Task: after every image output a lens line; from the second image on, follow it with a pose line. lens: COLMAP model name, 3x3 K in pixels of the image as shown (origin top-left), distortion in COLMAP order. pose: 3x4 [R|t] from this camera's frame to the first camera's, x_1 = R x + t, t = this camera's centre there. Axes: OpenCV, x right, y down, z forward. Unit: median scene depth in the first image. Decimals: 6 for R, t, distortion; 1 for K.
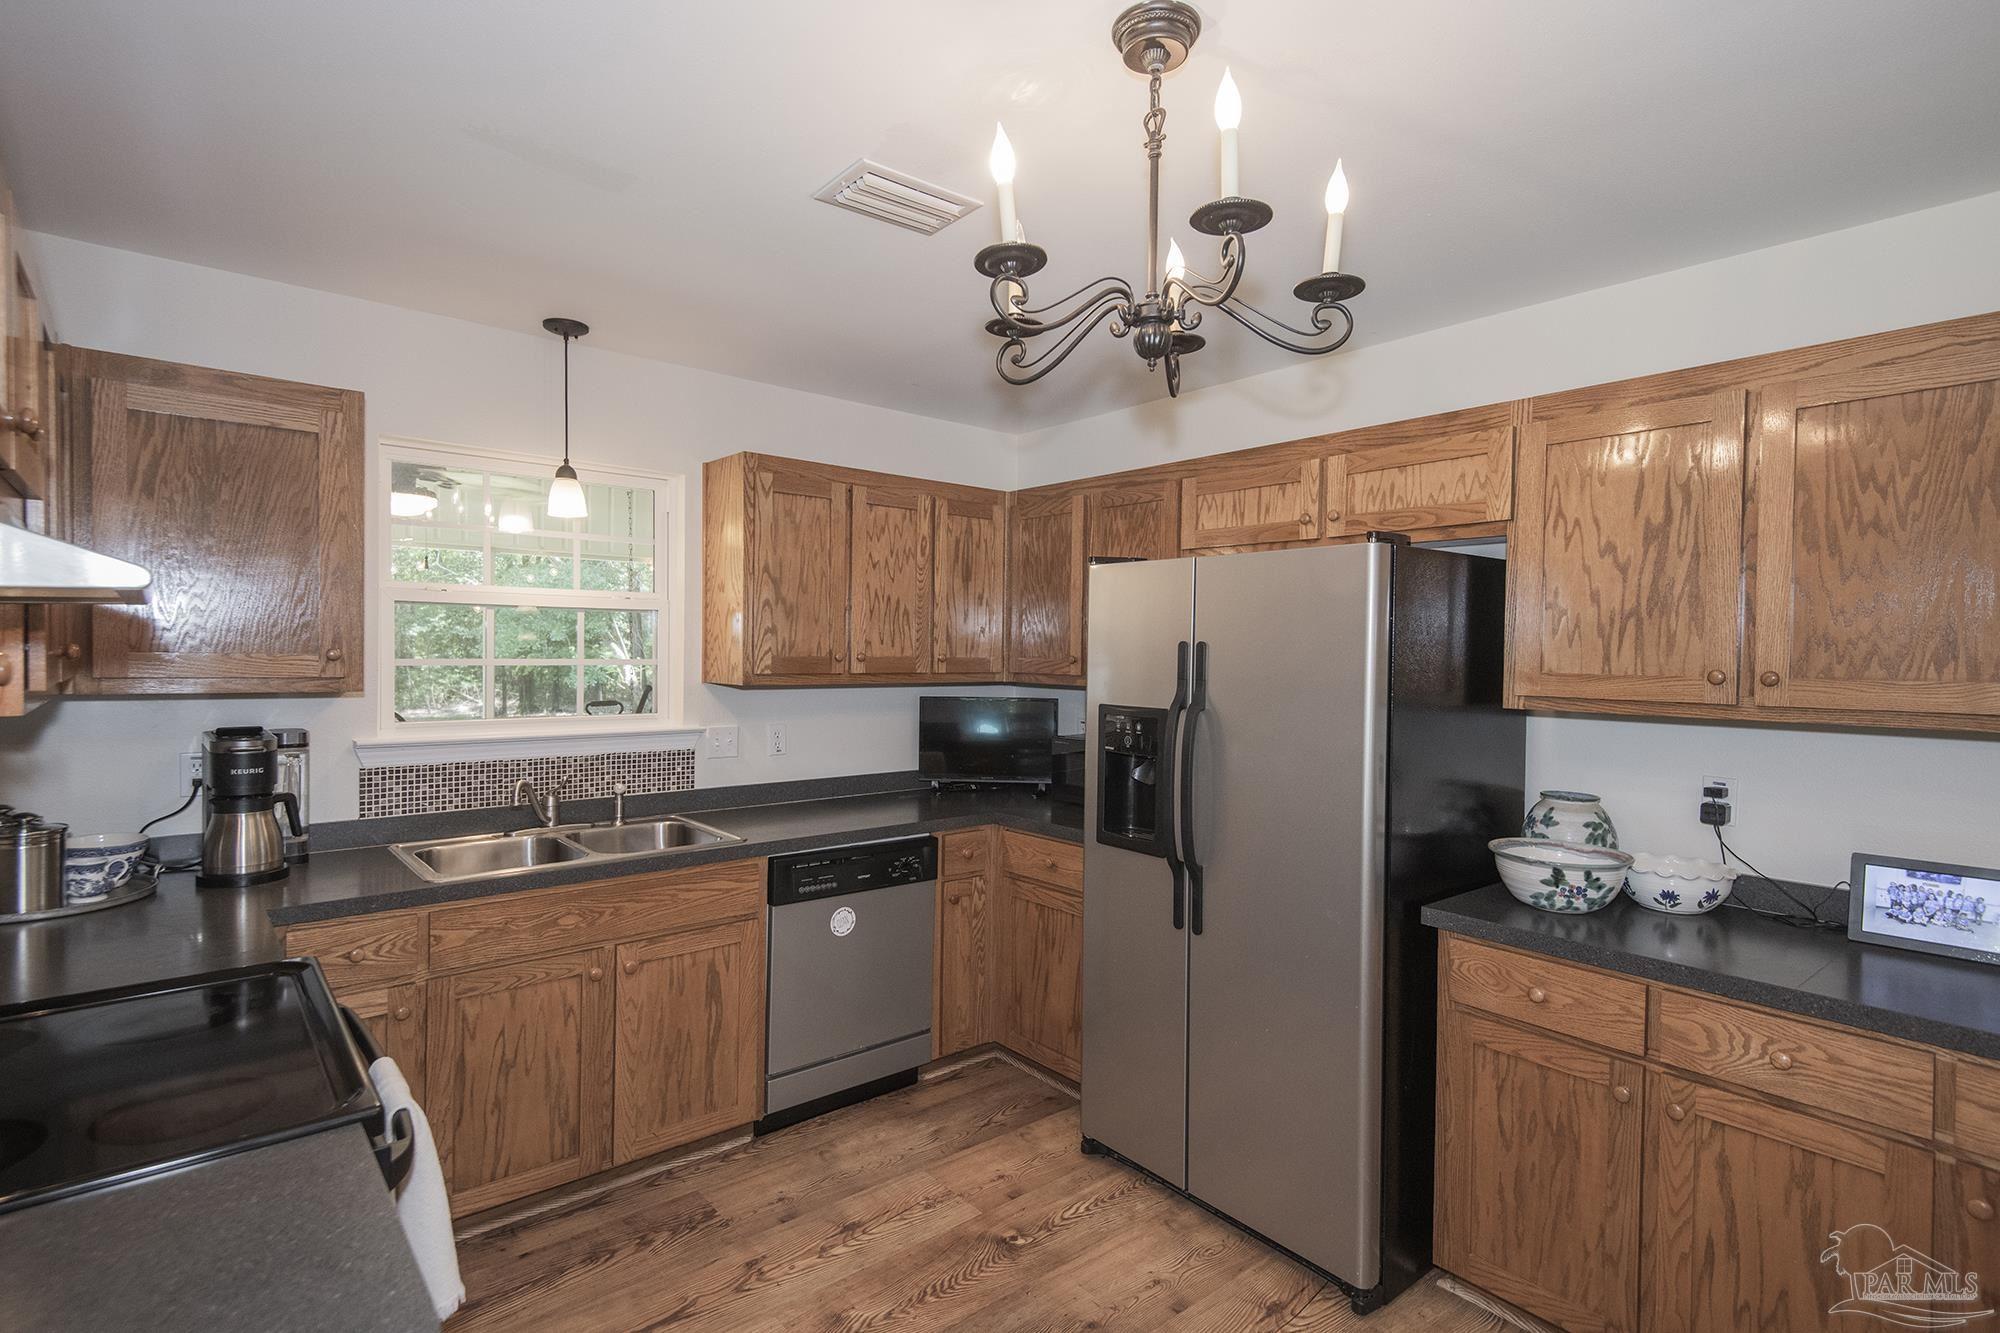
lens RADIAL K [[985.7, 0, 1003.4], [0, 985.7, 668.6], [0, 0, 1]] dist [0.023332, 0.000345]
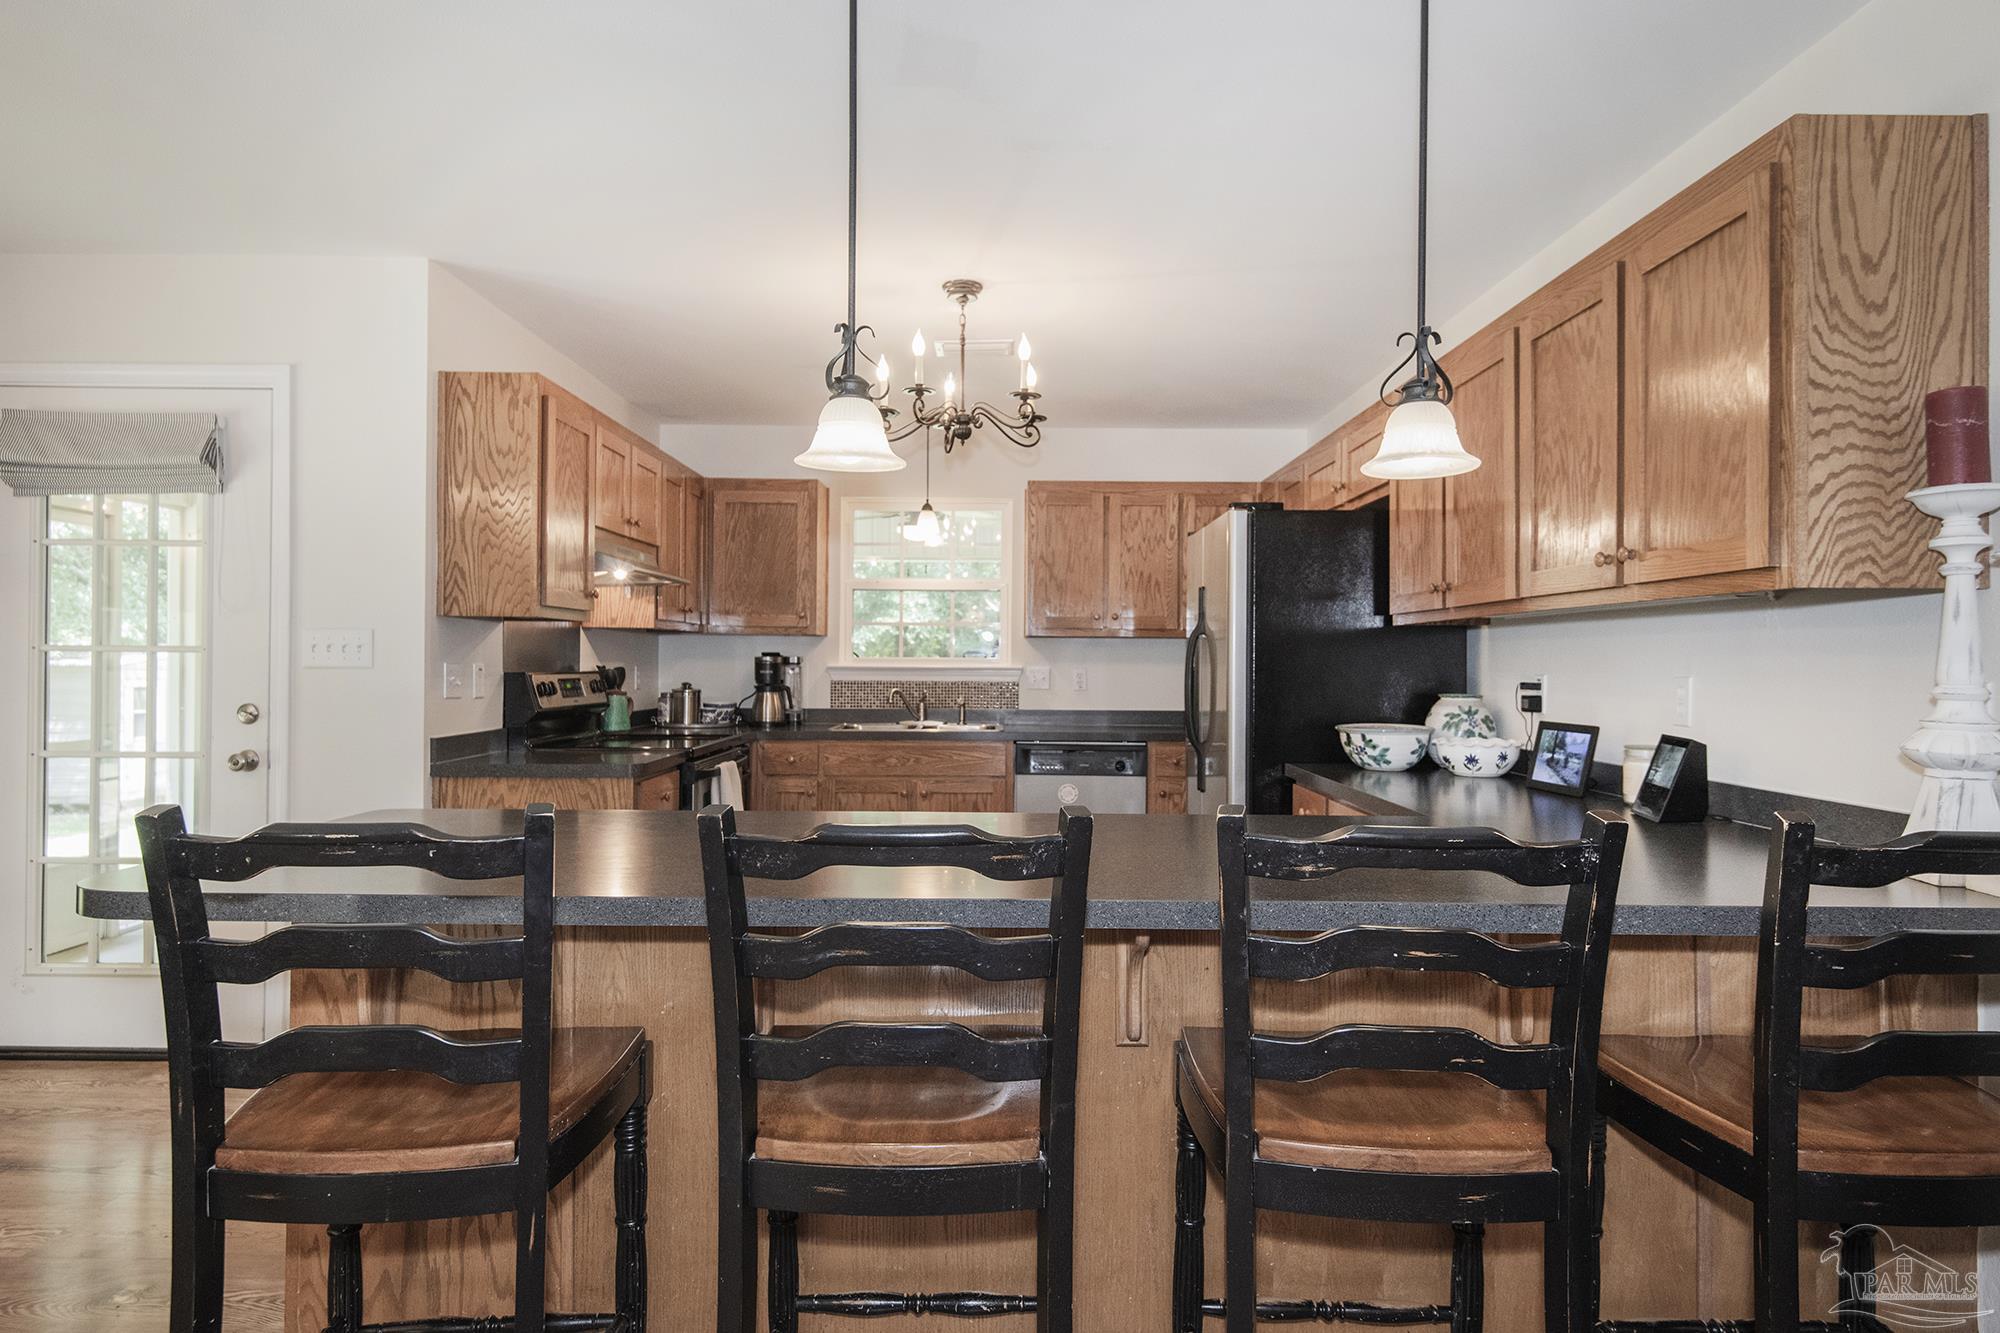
lens RADIAL K [[1199.7, 0, 990.4], [0, 1199.7, 638.6], [0, 0, 1]] dist [0.035922, -0.001303]
pose [[0.755783, -0.021374, -0.654473, 0.964458], [-0.010808, 0.998924, -0.045104, 0.113720], [0.654733, 0.041162, 0.754739, -0.448754]]
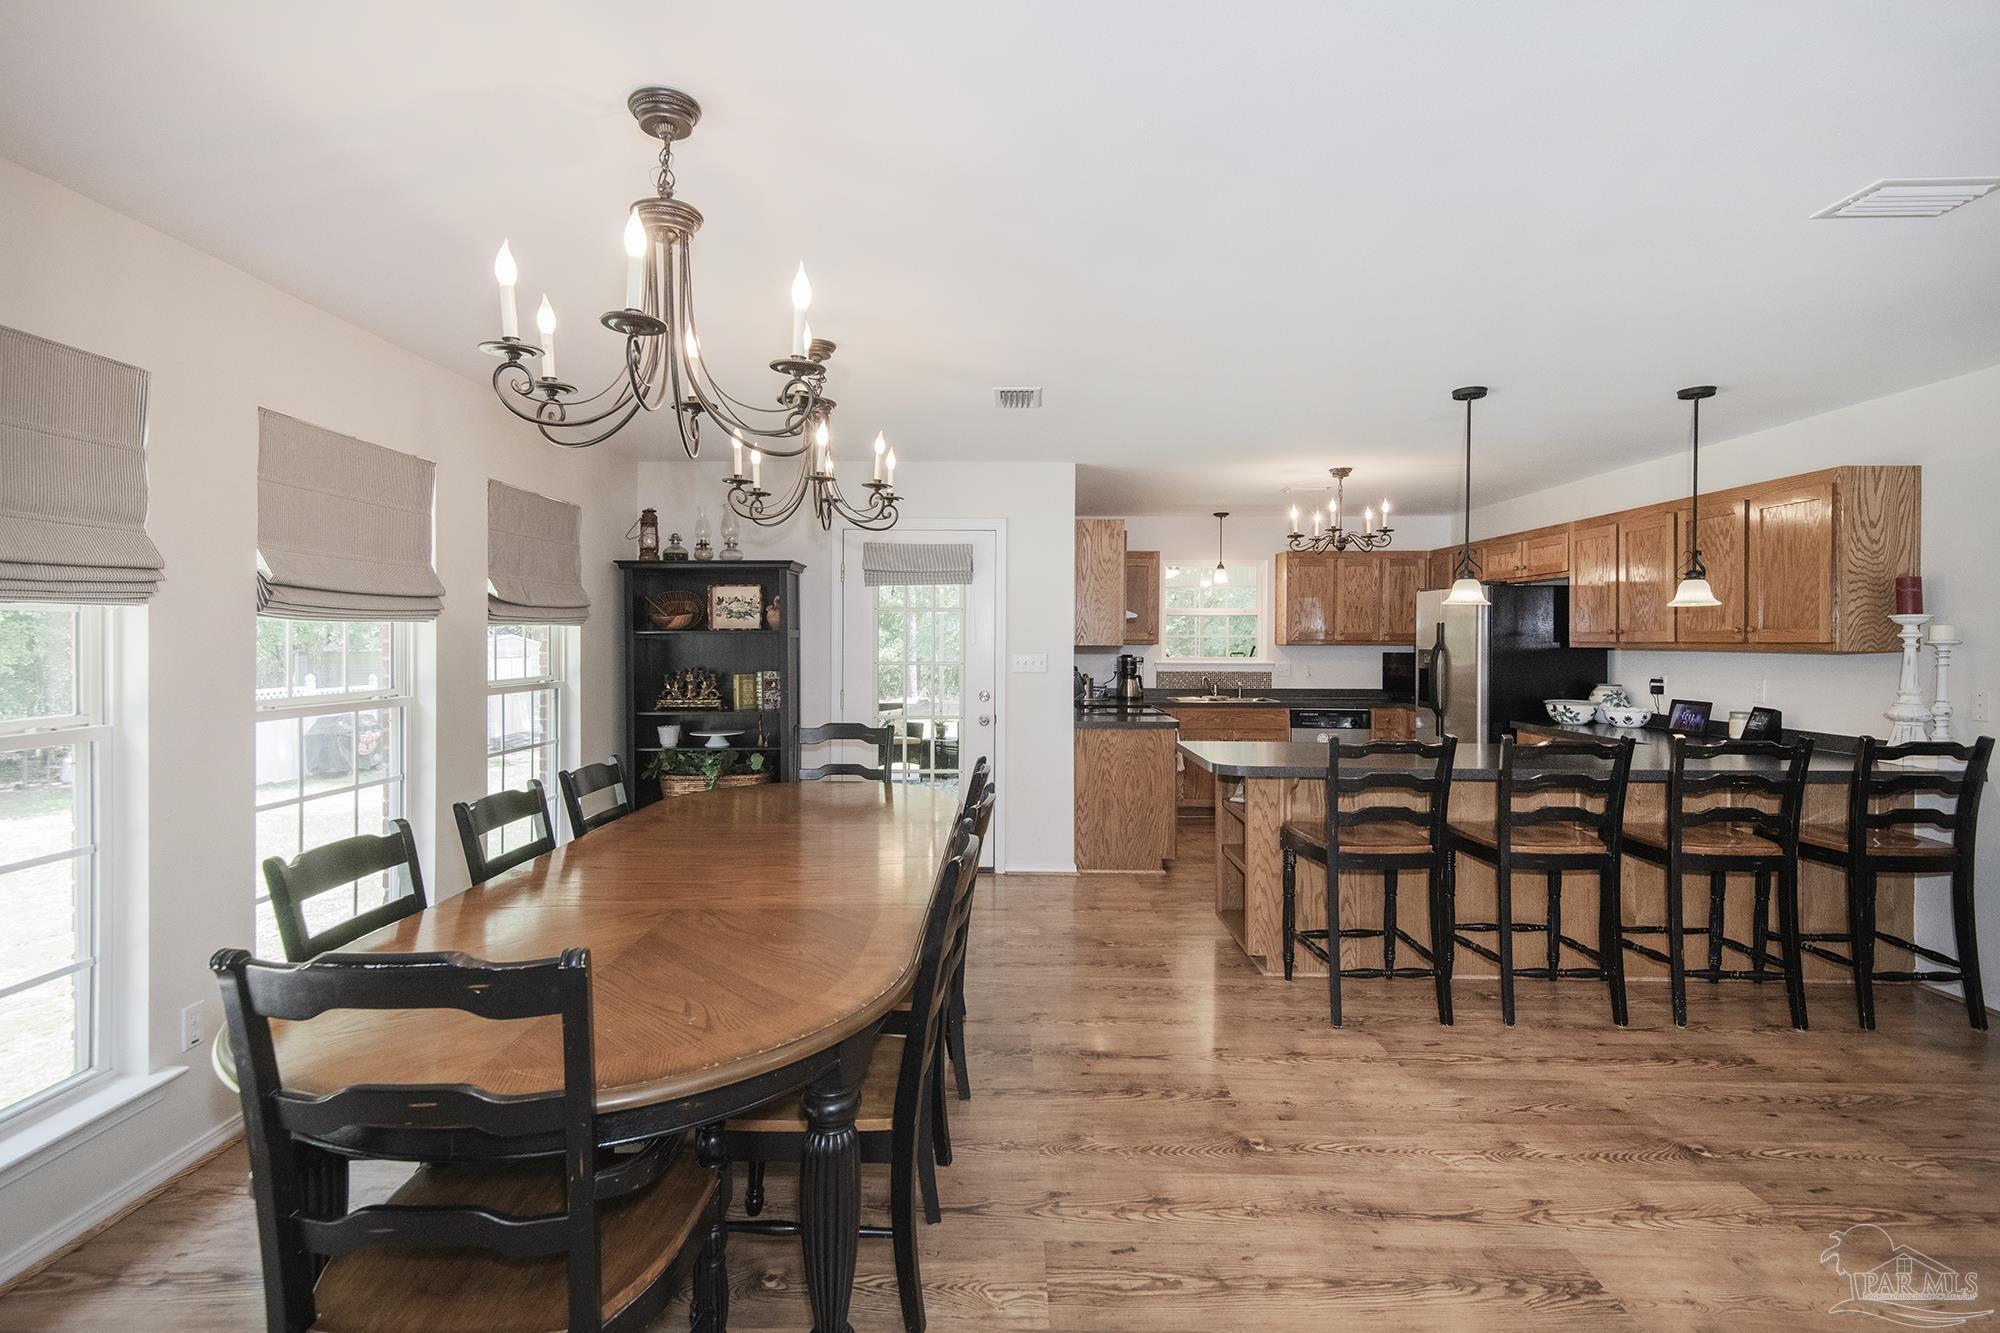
lens RADIAL K [[985.7, 0, 992.5], [0, 985.7, 644.8], [0, 0, 1]] dist [0.023332, 0.000345]
pose [[0.750812, -0.008164, -0.660465, 0.896022], [-0.005865, 0.999802, -0.019025, 0.075994], [0.660490, 0.018158, 0.750615, -1.479311]]
